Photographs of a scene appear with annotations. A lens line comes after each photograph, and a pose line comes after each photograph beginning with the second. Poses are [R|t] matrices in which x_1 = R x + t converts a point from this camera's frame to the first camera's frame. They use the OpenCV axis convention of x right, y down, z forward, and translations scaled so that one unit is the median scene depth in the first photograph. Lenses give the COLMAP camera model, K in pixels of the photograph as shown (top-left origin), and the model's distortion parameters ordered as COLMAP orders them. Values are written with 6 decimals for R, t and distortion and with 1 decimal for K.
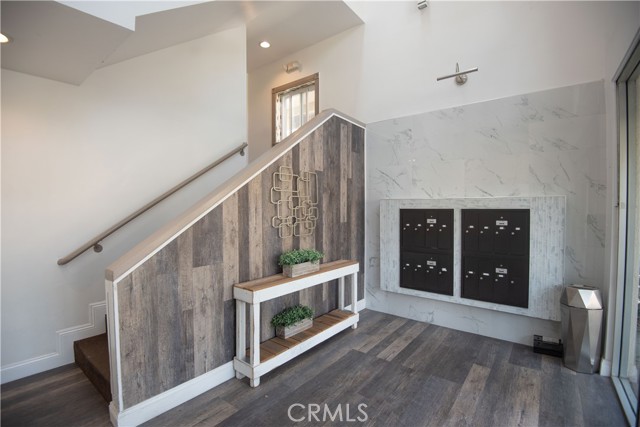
lens RADIAL K [[293.4, 0, 321.0], [0, 293.4, 210.5], [0, 0, 1]] dist [-0.002914, -0.026800]
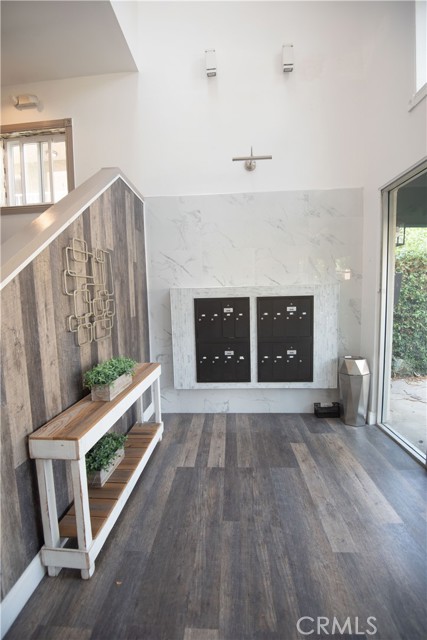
lens RADIAL K [[293.4, 0, 213.5], [0, 293.4, 320.0], [0, 0, 1]] dist [-0.002914, -0.026800]
pose [[0.826922, -0.067941, 0.558198, -0.240348], [0.029414, 0.996541, 0.077719, -0.009663], [-0.561548, -0.047849, 0.826060, 0.260911]]
